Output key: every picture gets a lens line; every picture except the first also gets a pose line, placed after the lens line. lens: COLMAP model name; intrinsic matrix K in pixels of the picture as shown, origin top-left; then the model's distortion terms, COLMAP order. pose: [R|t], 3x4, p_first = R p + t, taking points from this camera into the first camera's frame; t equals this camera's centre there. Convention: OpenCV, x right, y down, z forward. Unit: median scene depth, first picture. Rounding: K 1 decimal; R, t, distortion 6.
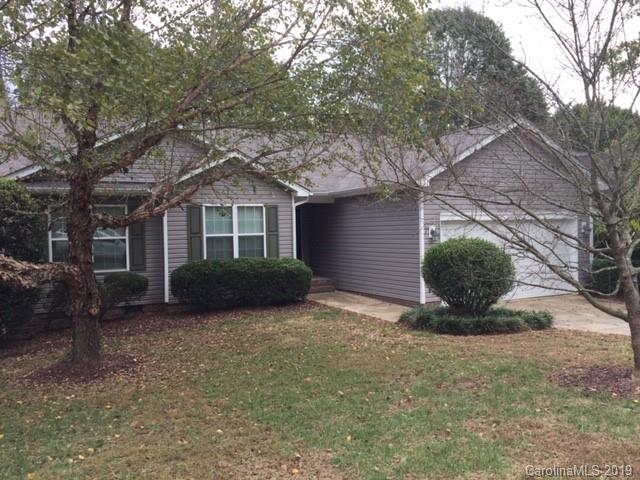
lens RADIAL K [[539.3, 0, 320.0], [0, 539.3, 240.0], [0, 0, 1]] dist [0.002649, 0.000504]
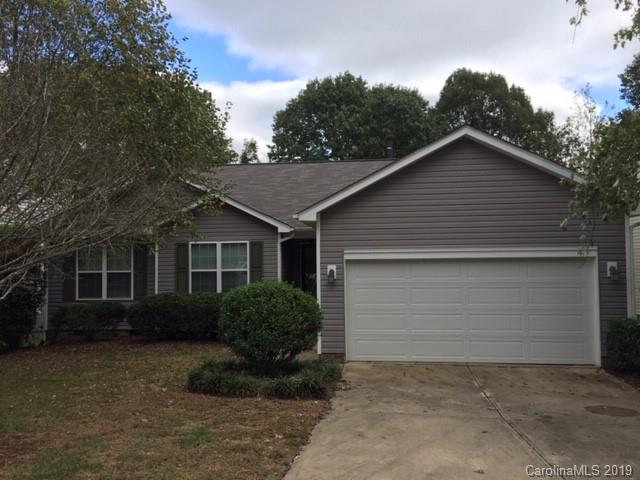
lens RADIAL K [[539.3, 0, 320.0], [0, 539.3, 240.0], [0, 0, 1]] dist [0.002649, 0.000504]
pose [[0.824001, -0.013264, -0.566433, 0.611731], [-0.014867, 0.998876, -0.045018, -0.024431], [0.566393, 0.045516, 0.822877, 0.235954]]
